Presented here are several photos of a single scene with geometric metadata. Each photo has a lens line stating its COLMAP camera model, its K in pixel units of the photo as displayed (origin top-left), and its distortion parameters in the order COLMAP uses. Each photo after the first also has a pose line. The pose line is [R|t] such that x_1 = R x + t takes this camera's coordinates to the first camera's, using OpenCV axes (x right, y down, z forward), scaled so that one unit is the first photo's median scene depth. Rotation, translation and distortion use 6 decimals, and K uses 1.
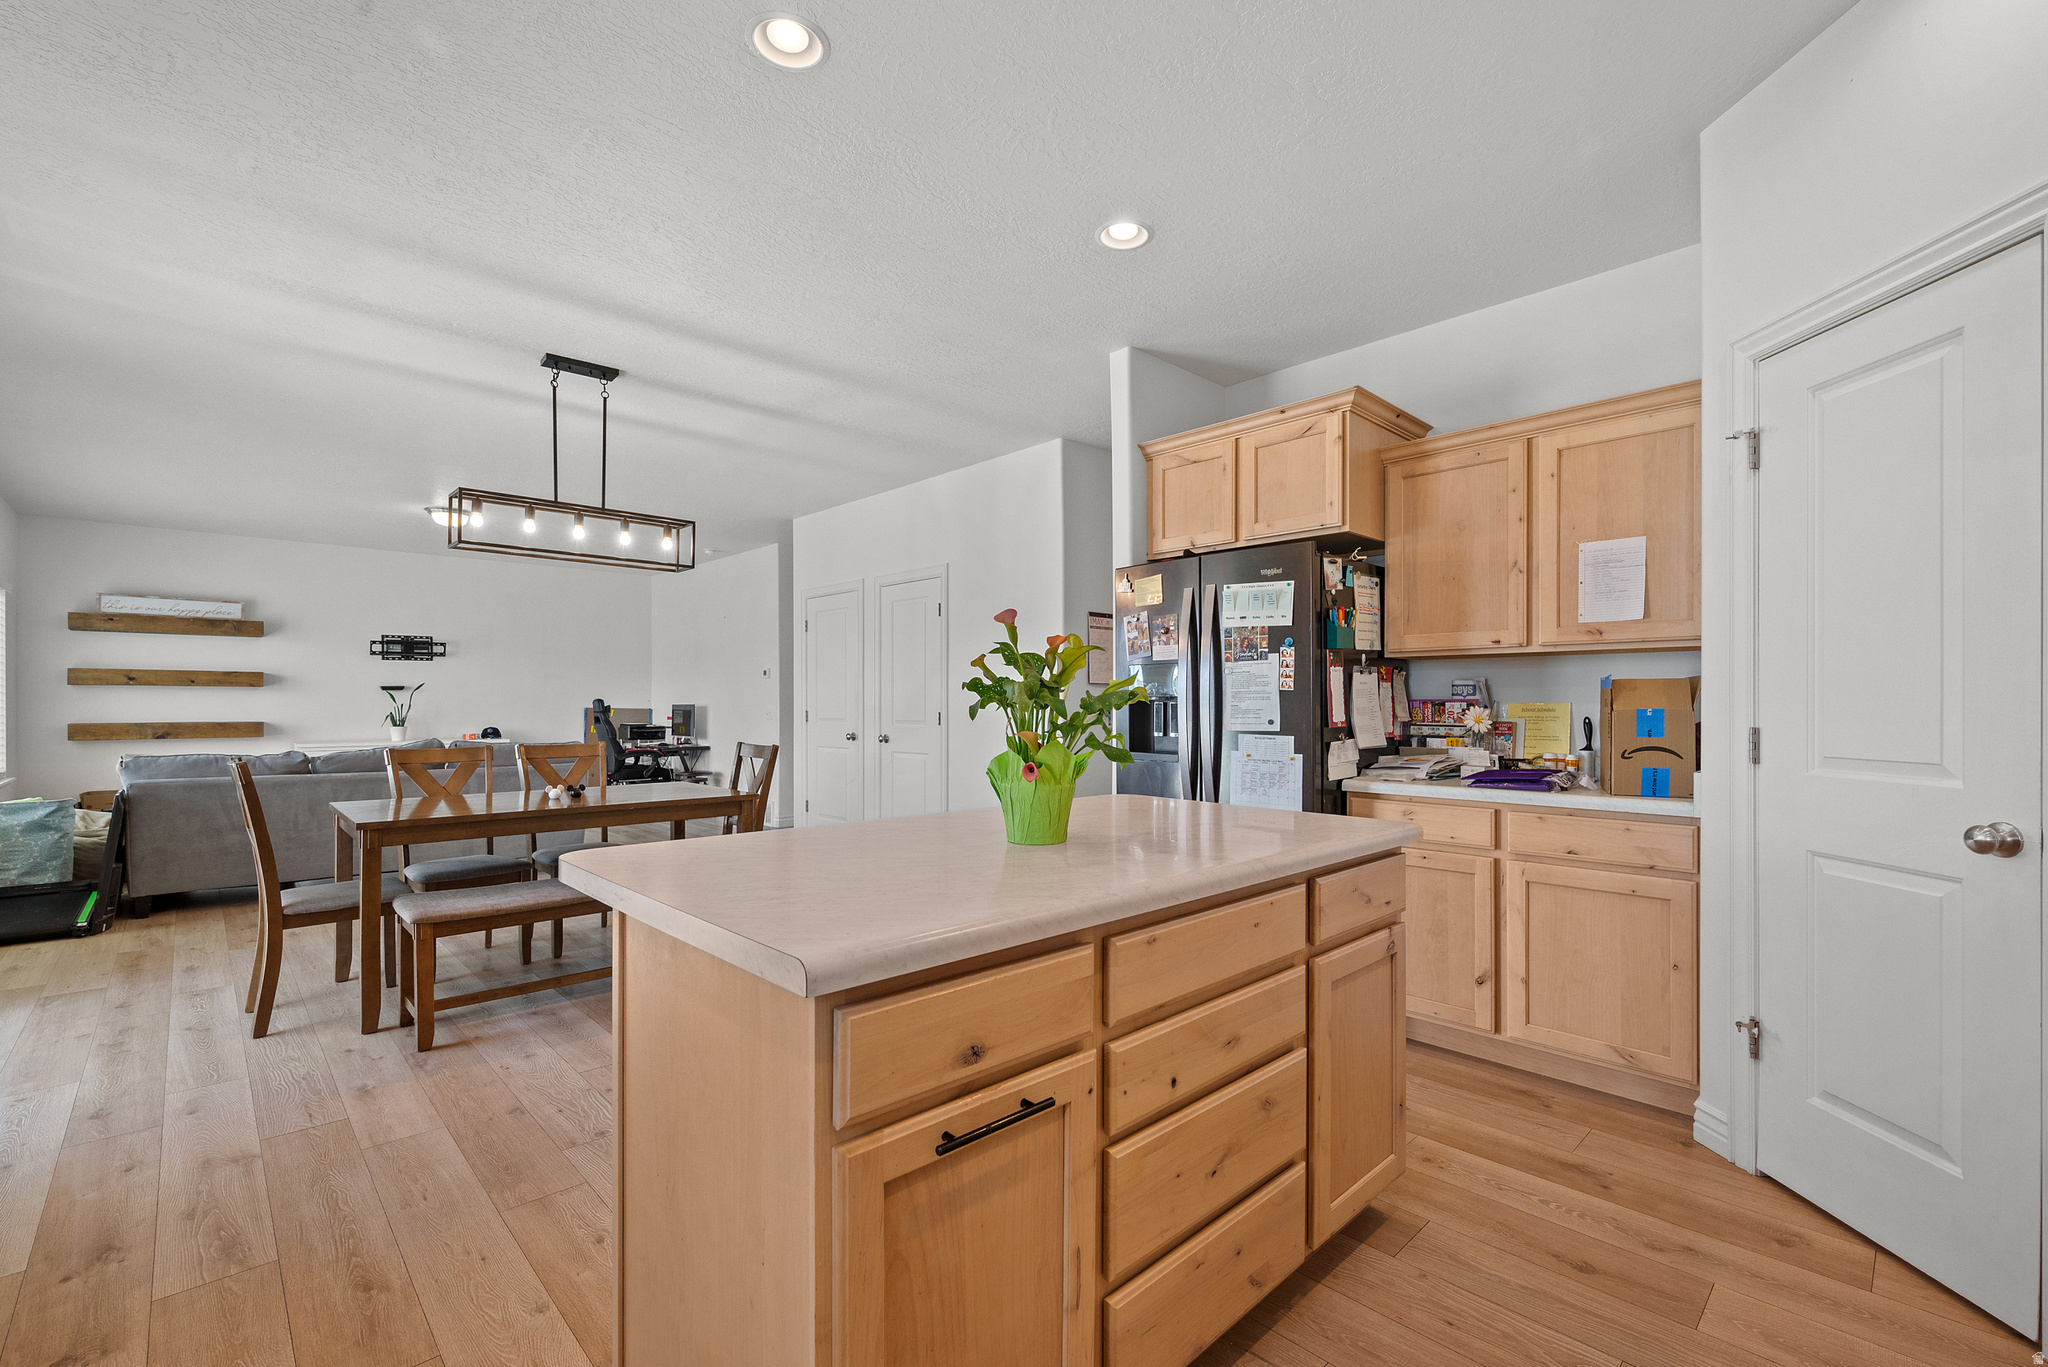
lens RADIAL K [[864.4, 0, 1052.4], [0, 864.4, 687.2], [0, 0, 1]] dist [-0.001567, -0.000121]
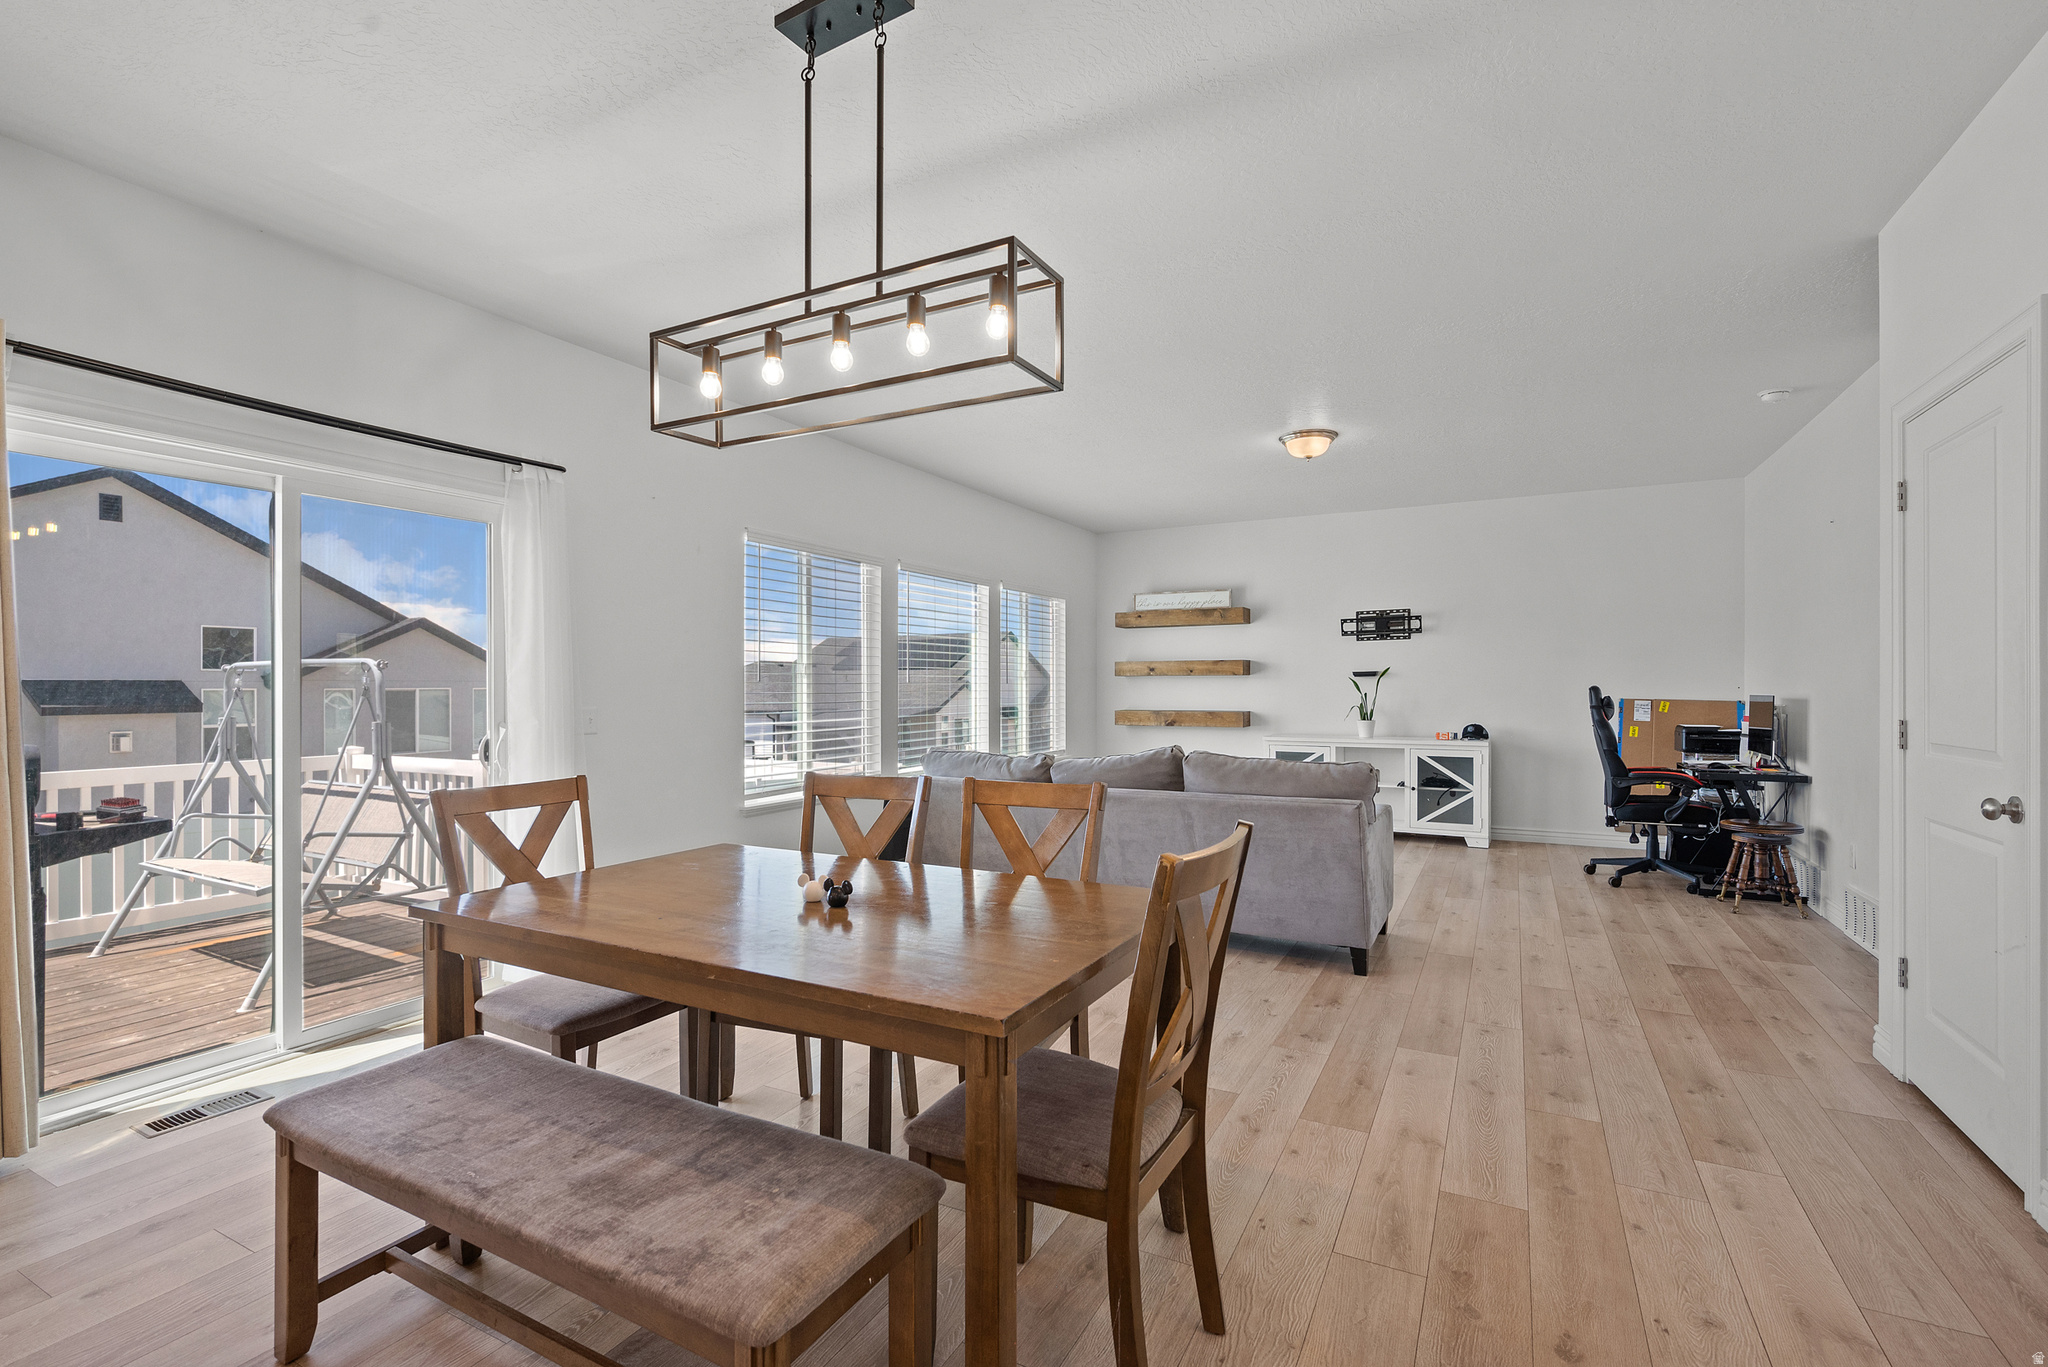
lens RADIAL K [[943.9, 0, 1020.1], [0, 943.9, 676.1], [0, 0, 1]] dist [0.001192, 0.000818]
pose [[0.311500, -0.014499, -0.950136, -0.004828], [0.021176, 0.999741, -0.008313, 0.003246], [0.950010, -0.017531, 0.311726, 0.406243]]
